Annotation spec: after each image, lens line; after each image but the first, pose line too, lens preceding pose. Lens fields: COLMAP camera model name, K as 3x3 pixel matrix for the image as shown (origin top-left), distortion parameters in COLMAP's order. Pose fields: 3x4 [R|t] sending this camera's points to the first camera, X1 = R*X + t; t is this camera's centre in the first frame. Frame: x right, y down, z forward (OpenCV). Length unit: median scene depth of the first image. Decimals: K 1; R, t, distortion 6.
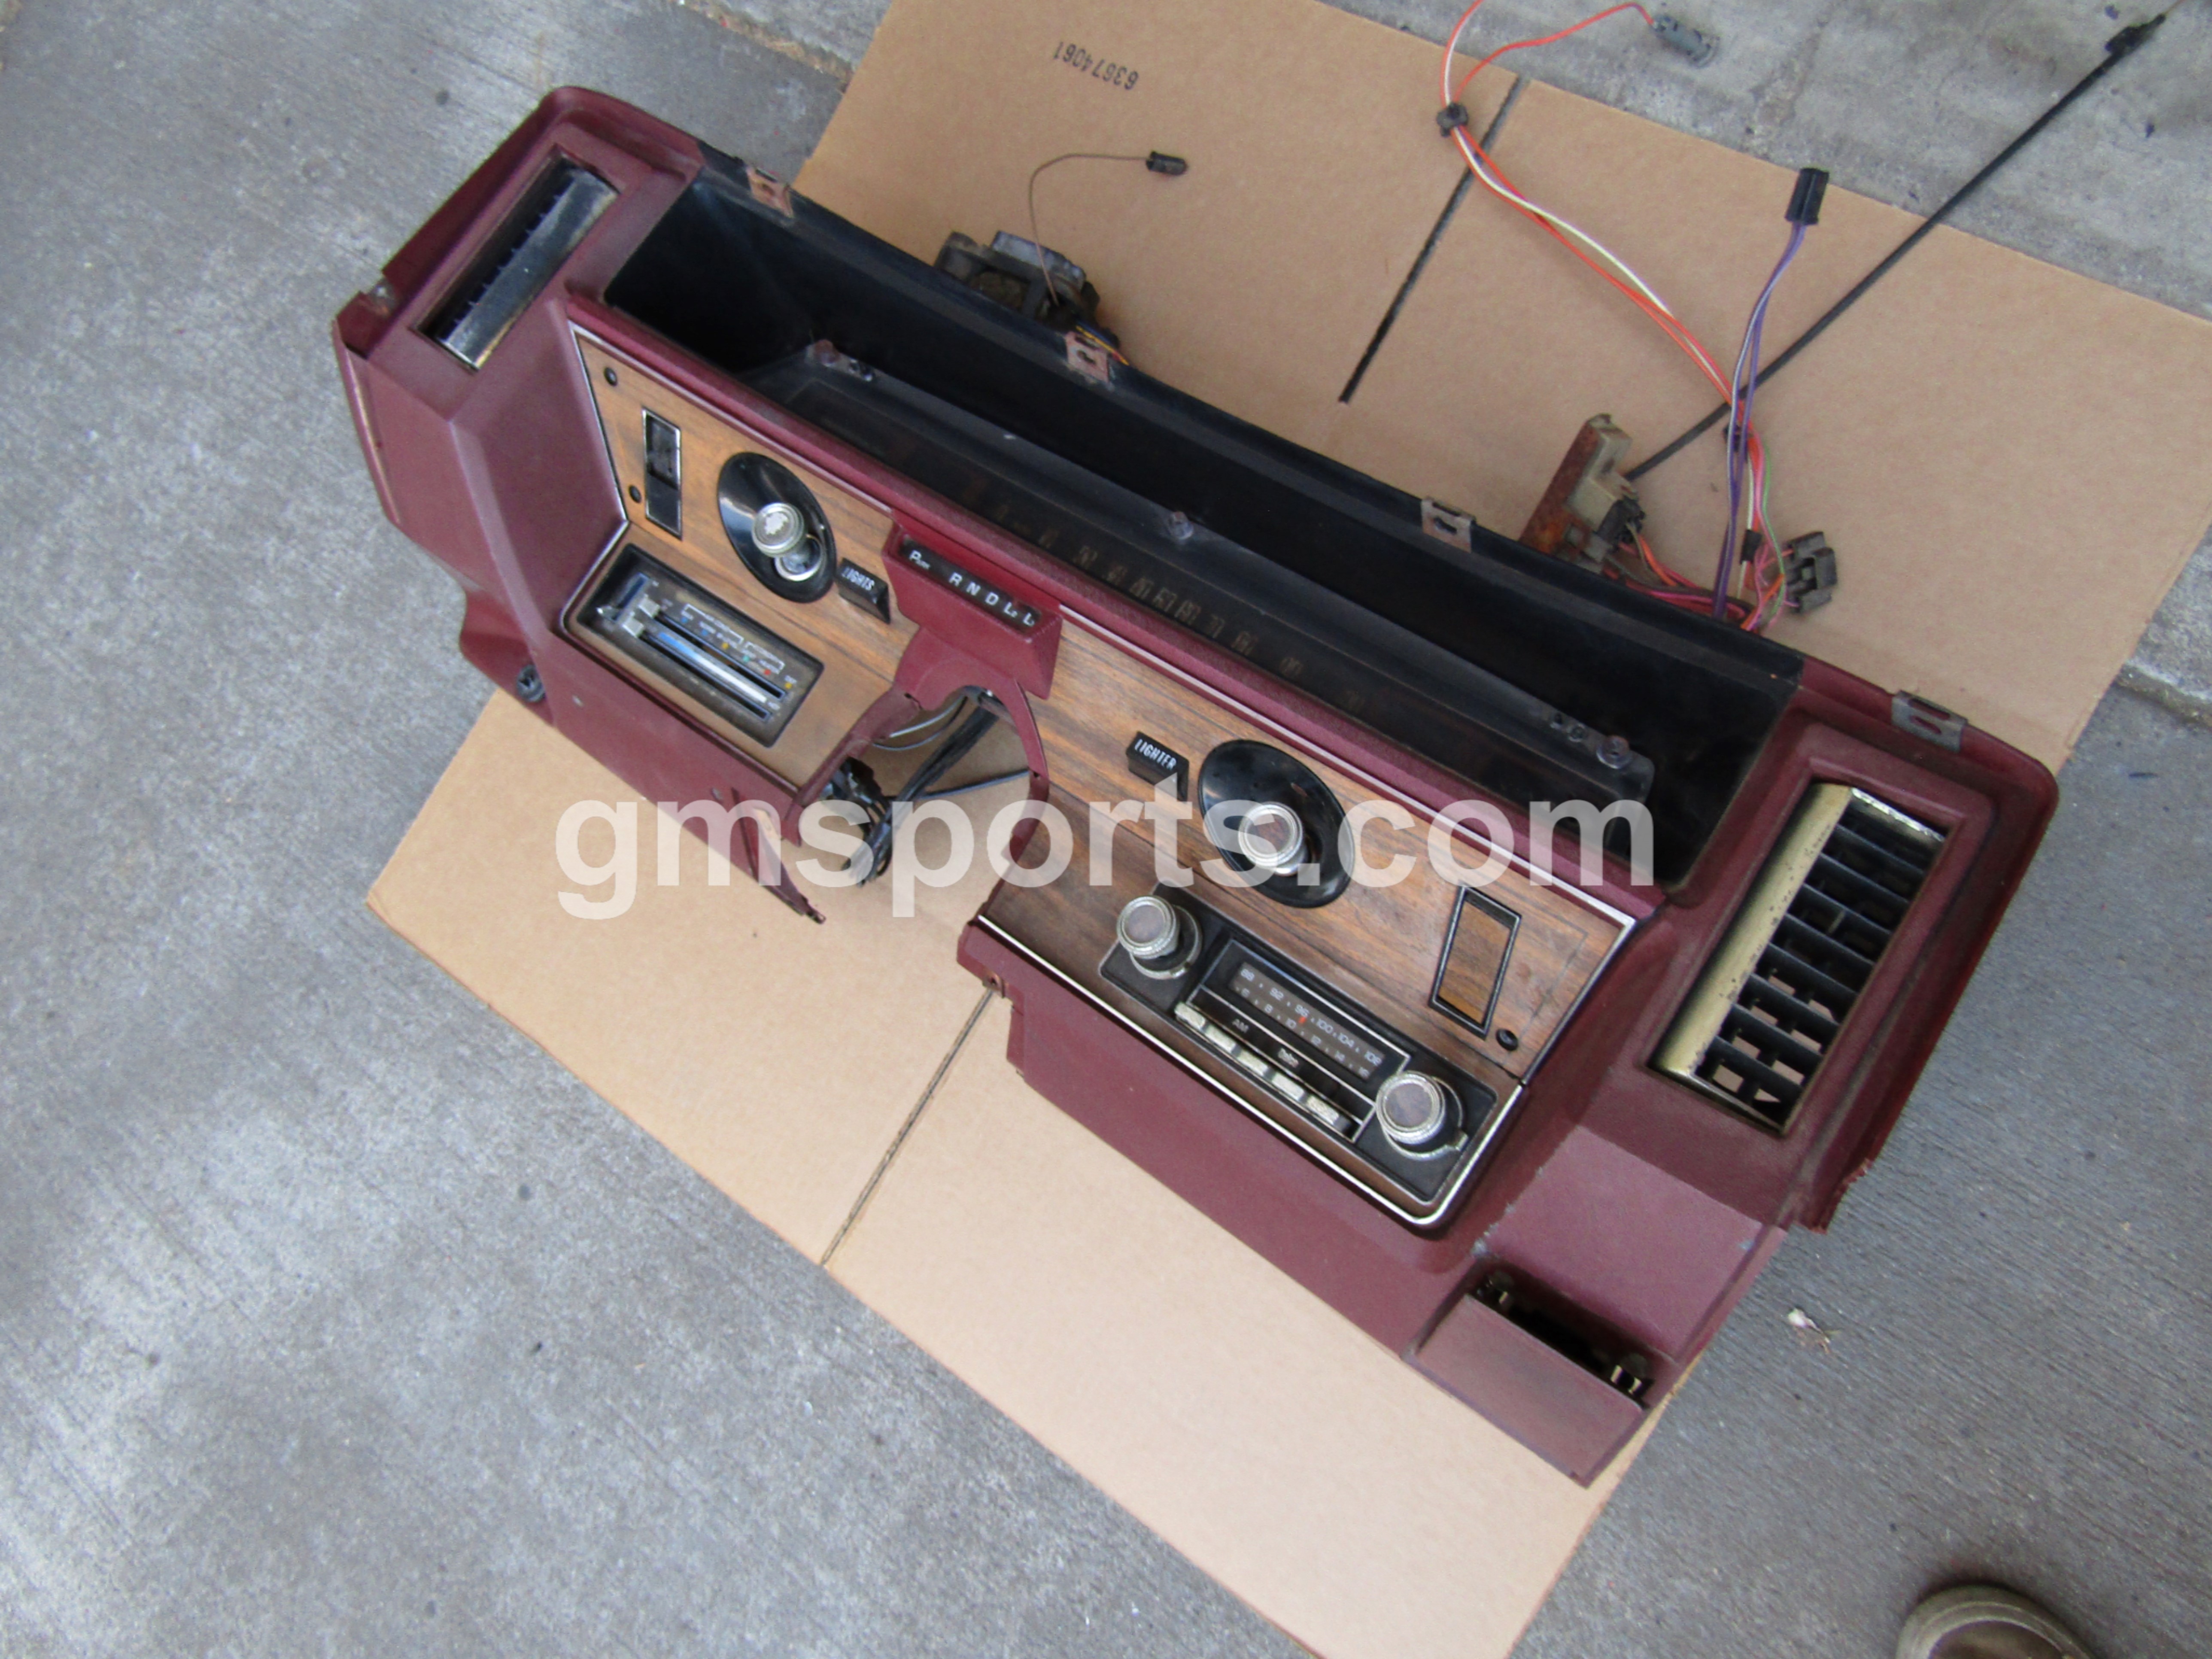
lens RADIAL K [[1571.0, 0, 1119.2], [0, 1571.0, 831.4], [0, 0, 1]] dist [-0.003423, -0.004666]
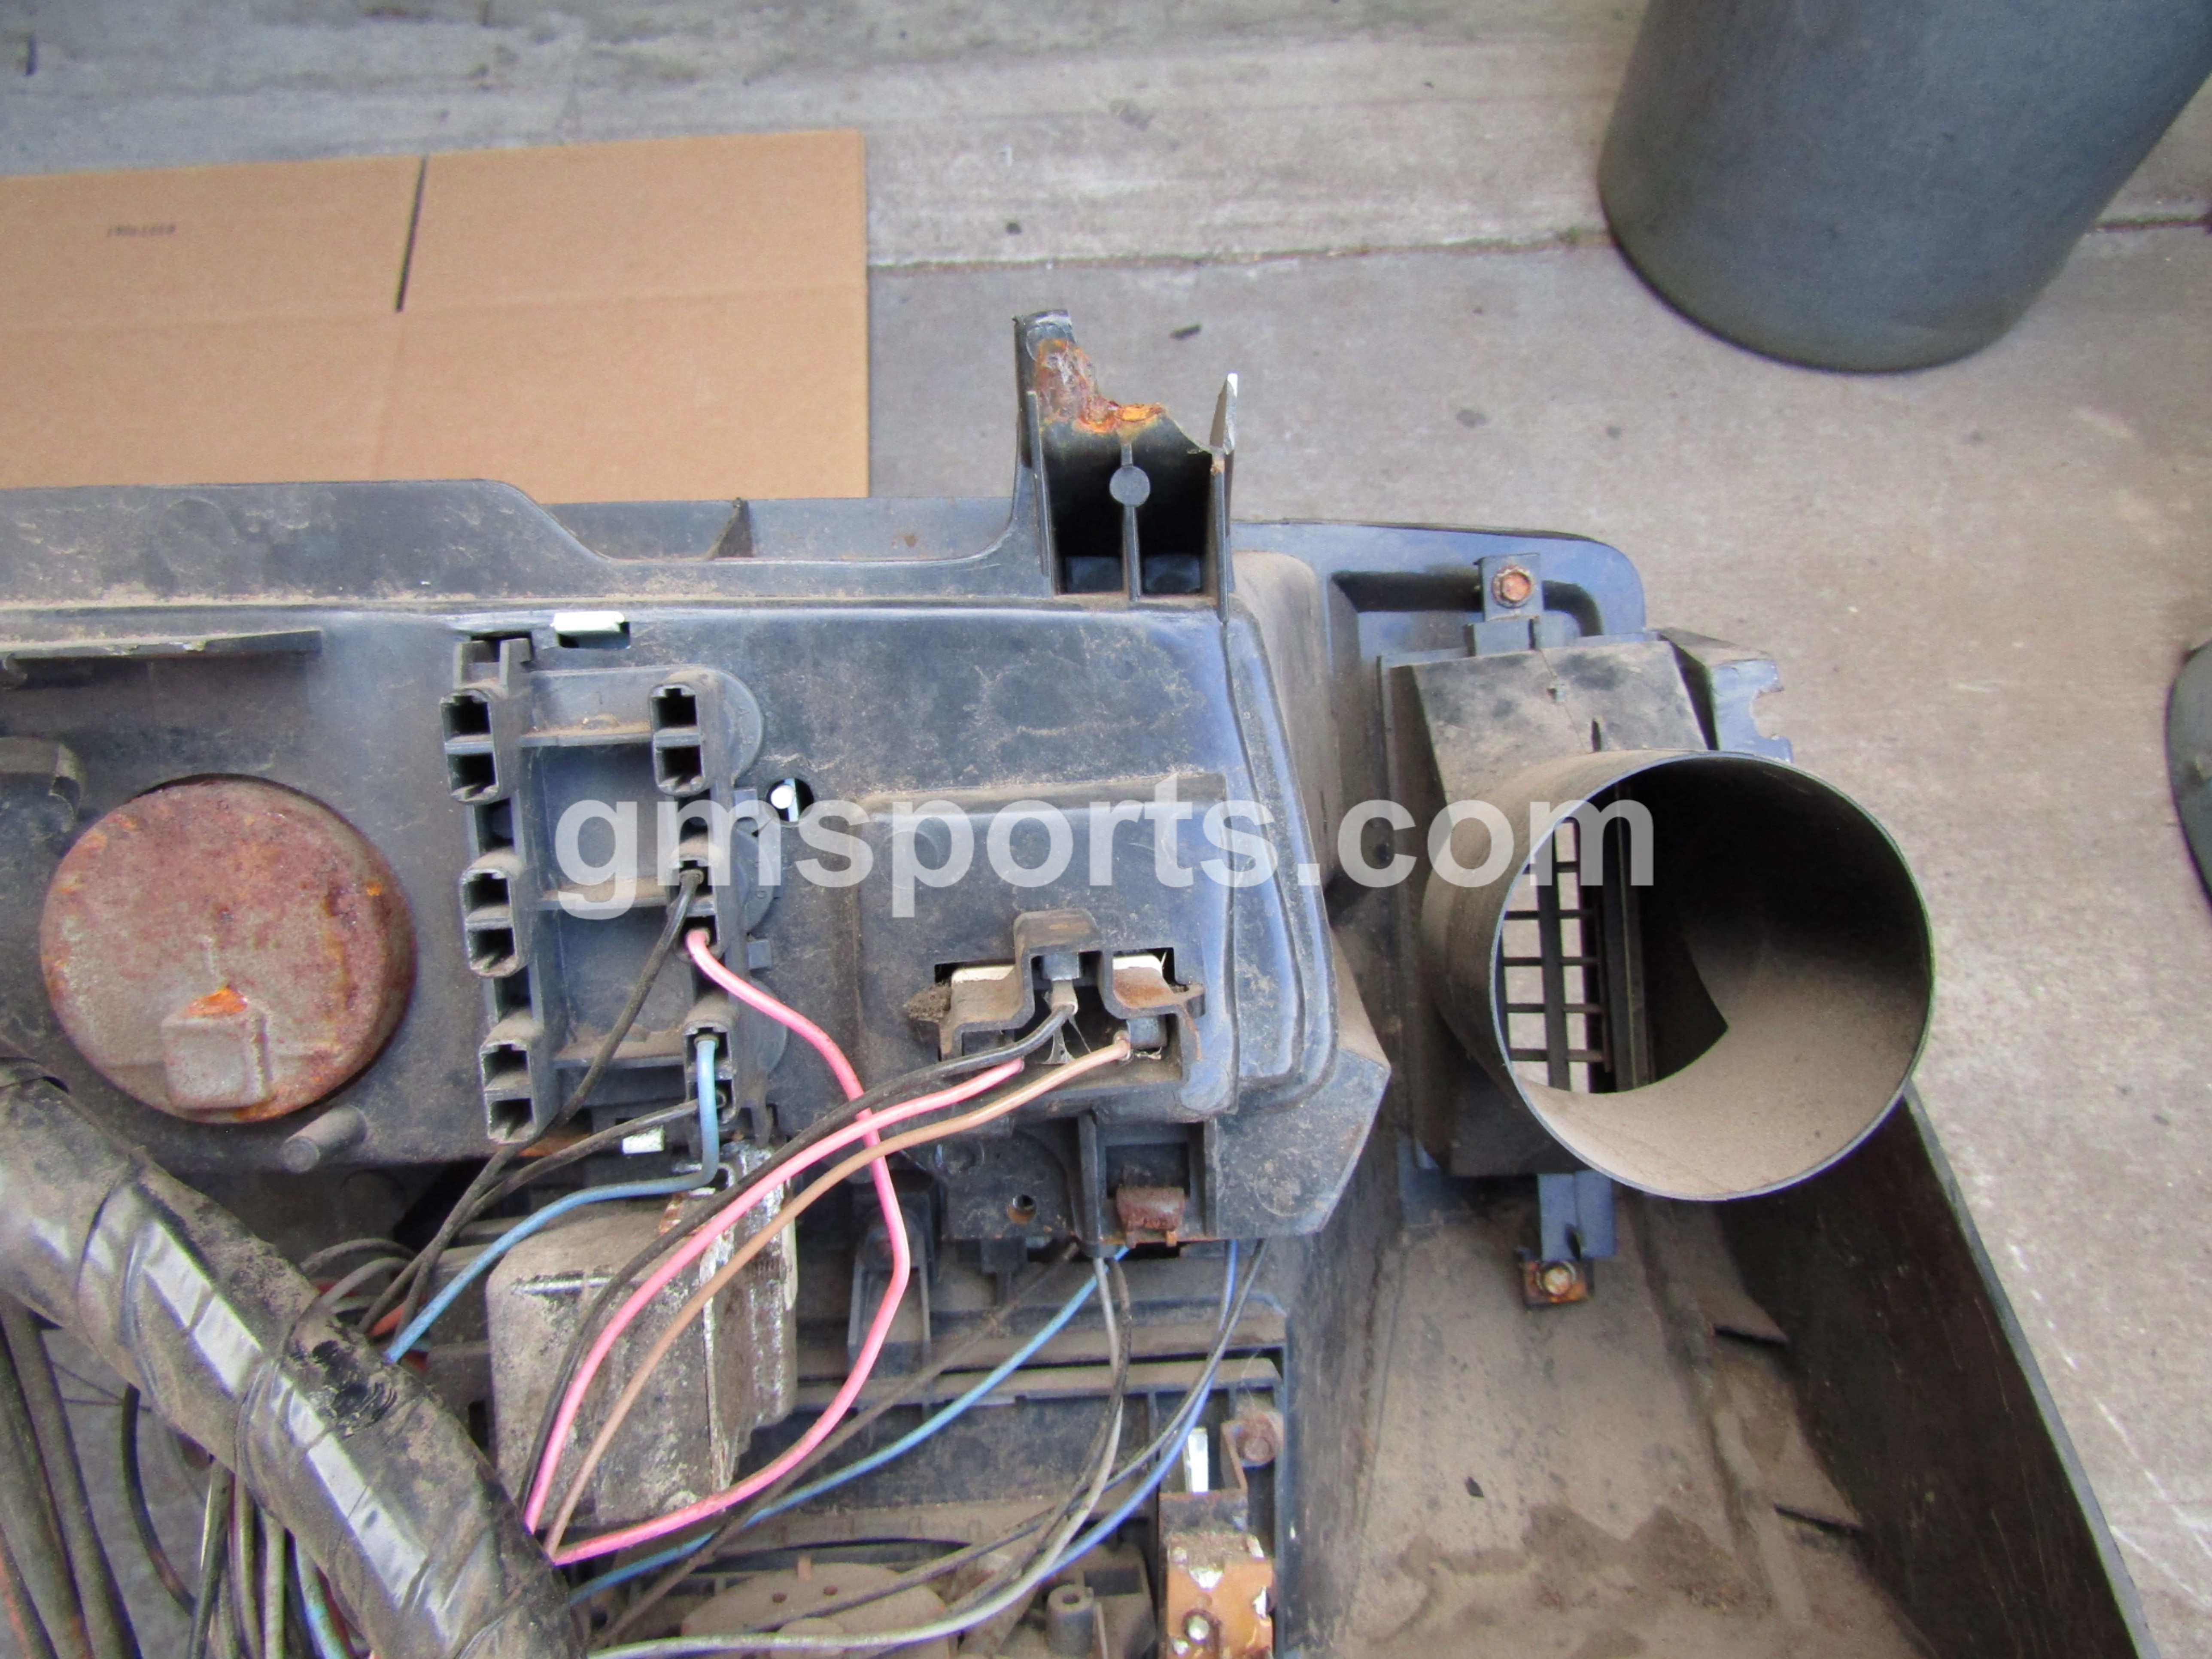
lens RADIAL K [[1571.0, 0, 1117.0], [0, 1571.0, 833.7], [0, 0, 1]] dist [-0.003423, -0.004666]
pose [[0.759548, -0.352095, 0.546915, -0.397092], [0.554801, 0.789596, -0.262170, 1.060347], [-0.339533, 0.502560, 0.795079, -0.261450]]
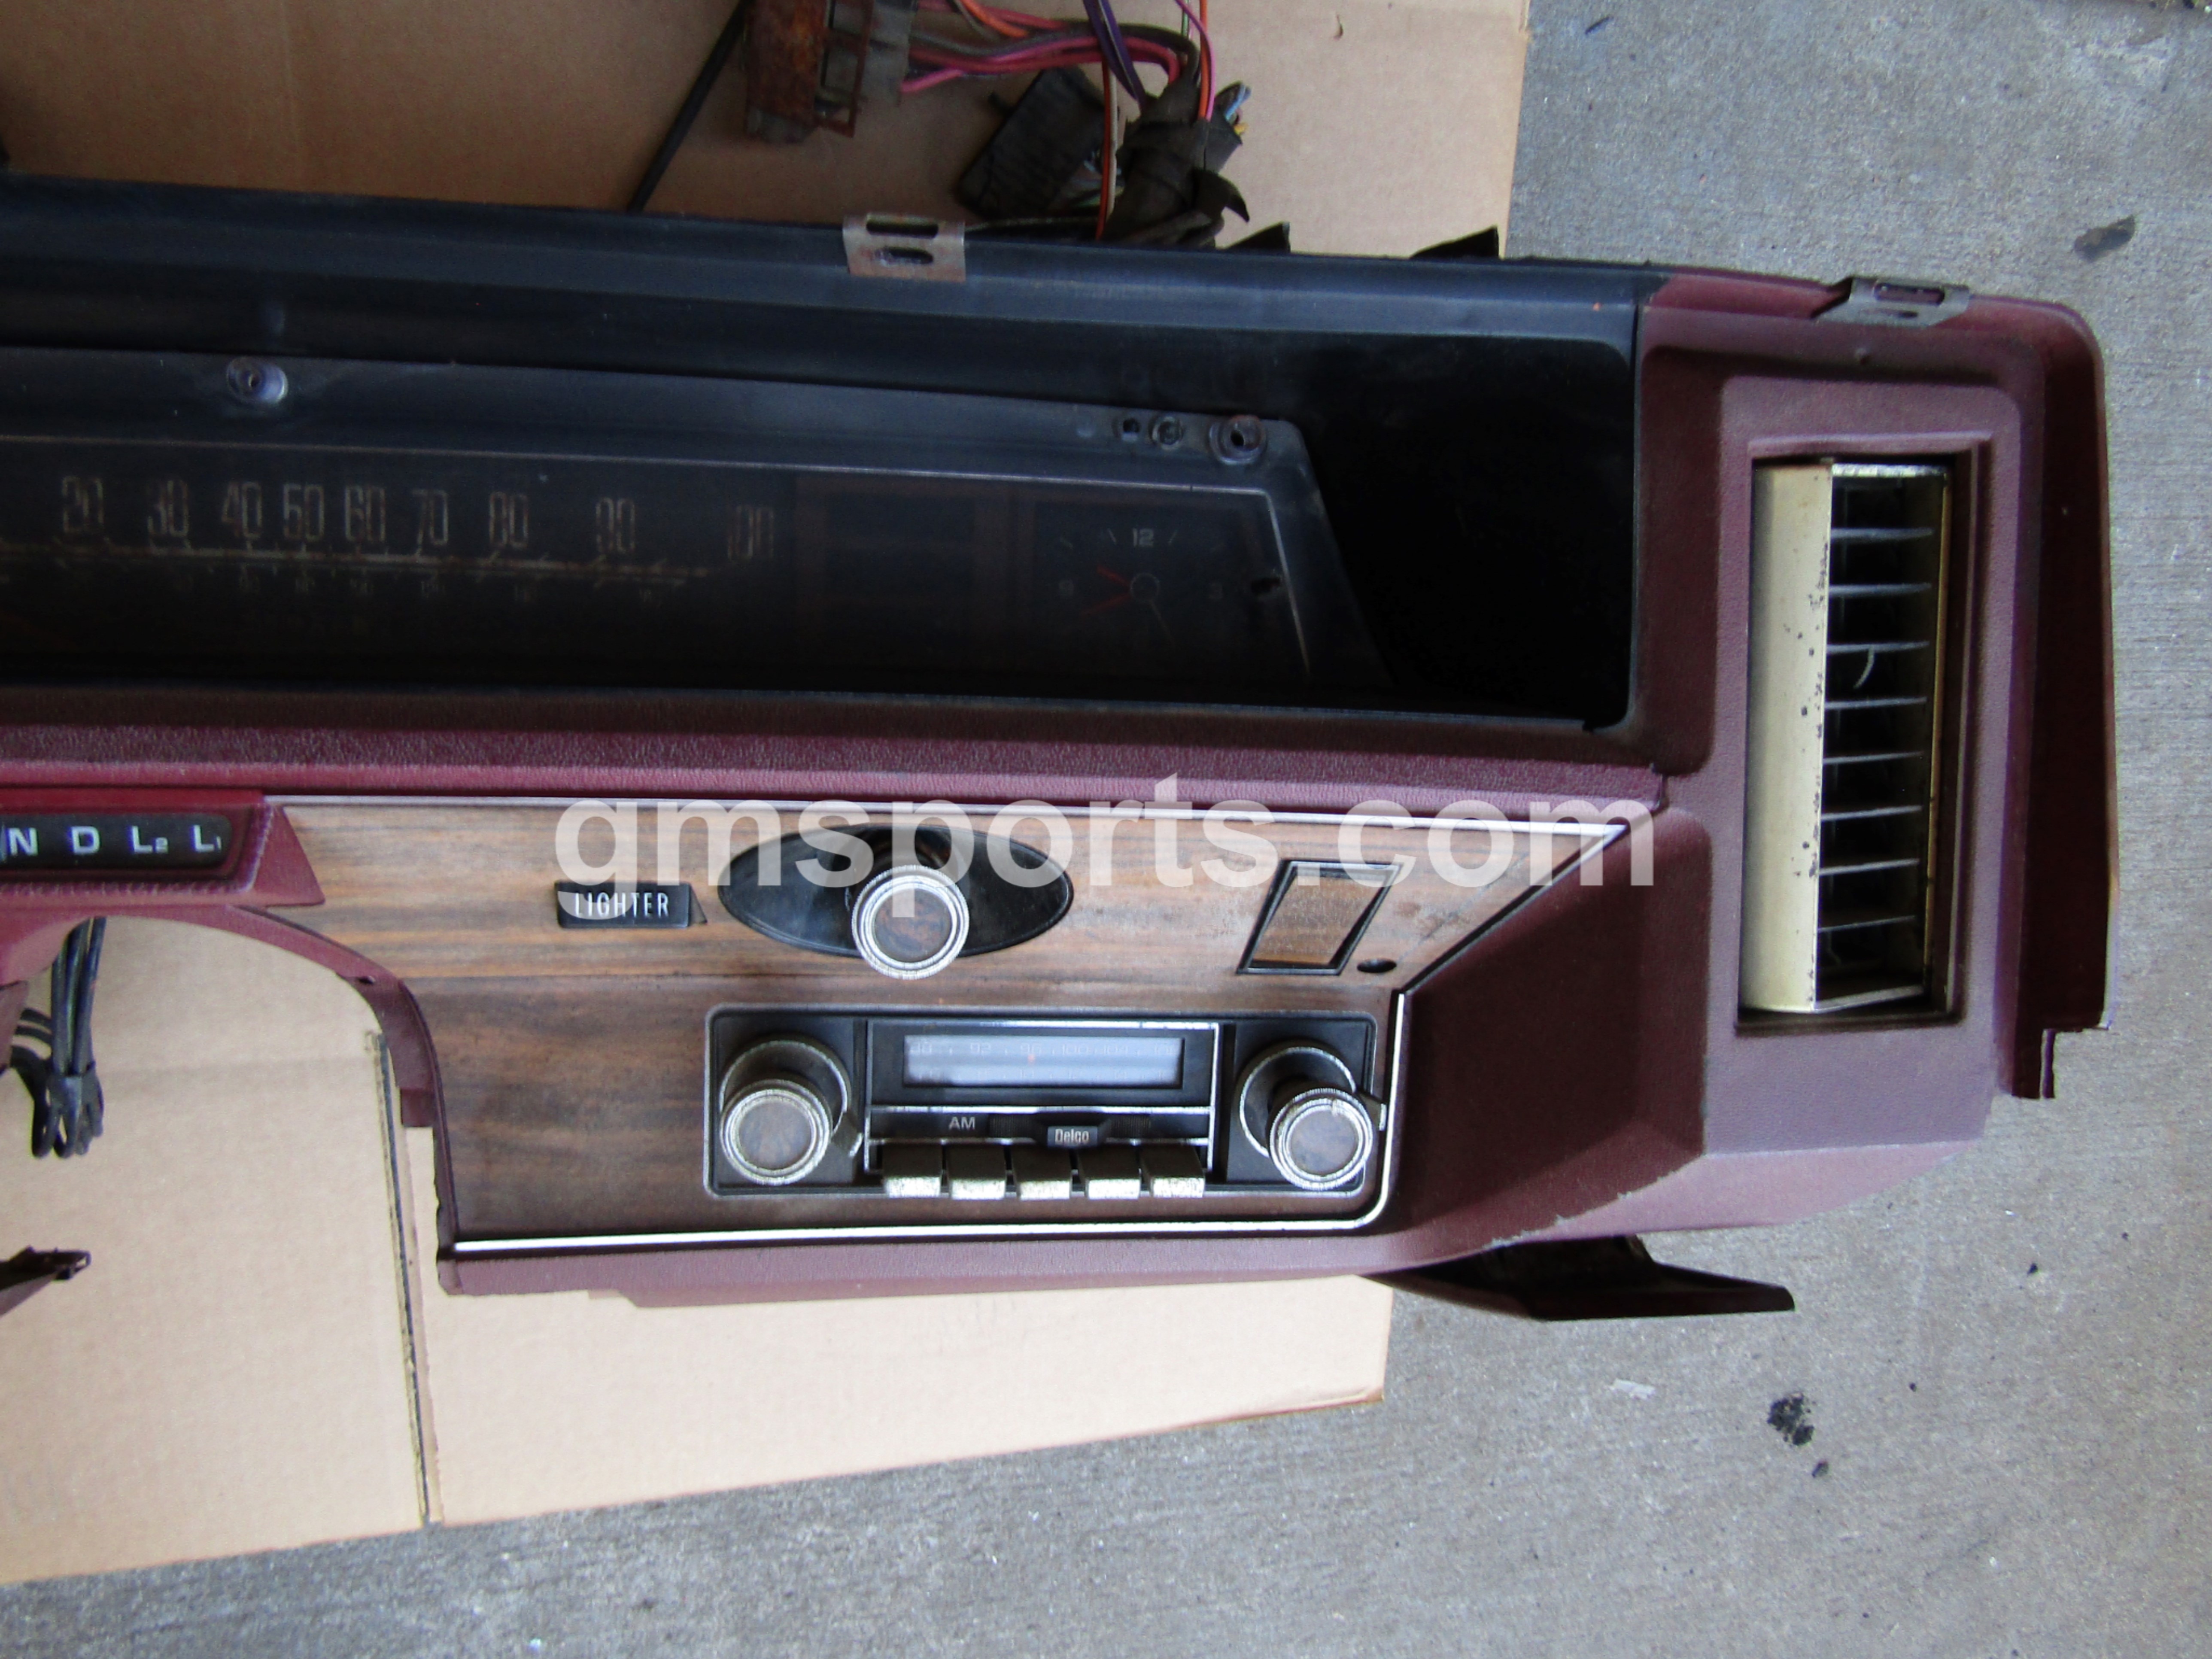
lens RADIAL K [[1571.0, 0, 1117.5], [0, 1571.0, 835.3], [0, 0, 1]] dist [-0.003423, -0.004666]
pose [[0.726696, -0.605312, 0.324823, -0.010090], [0.395091, 0.755086, 0.523209, -0.222069], [-0.561974, -0.251880, 0.787872, 0.407219]]
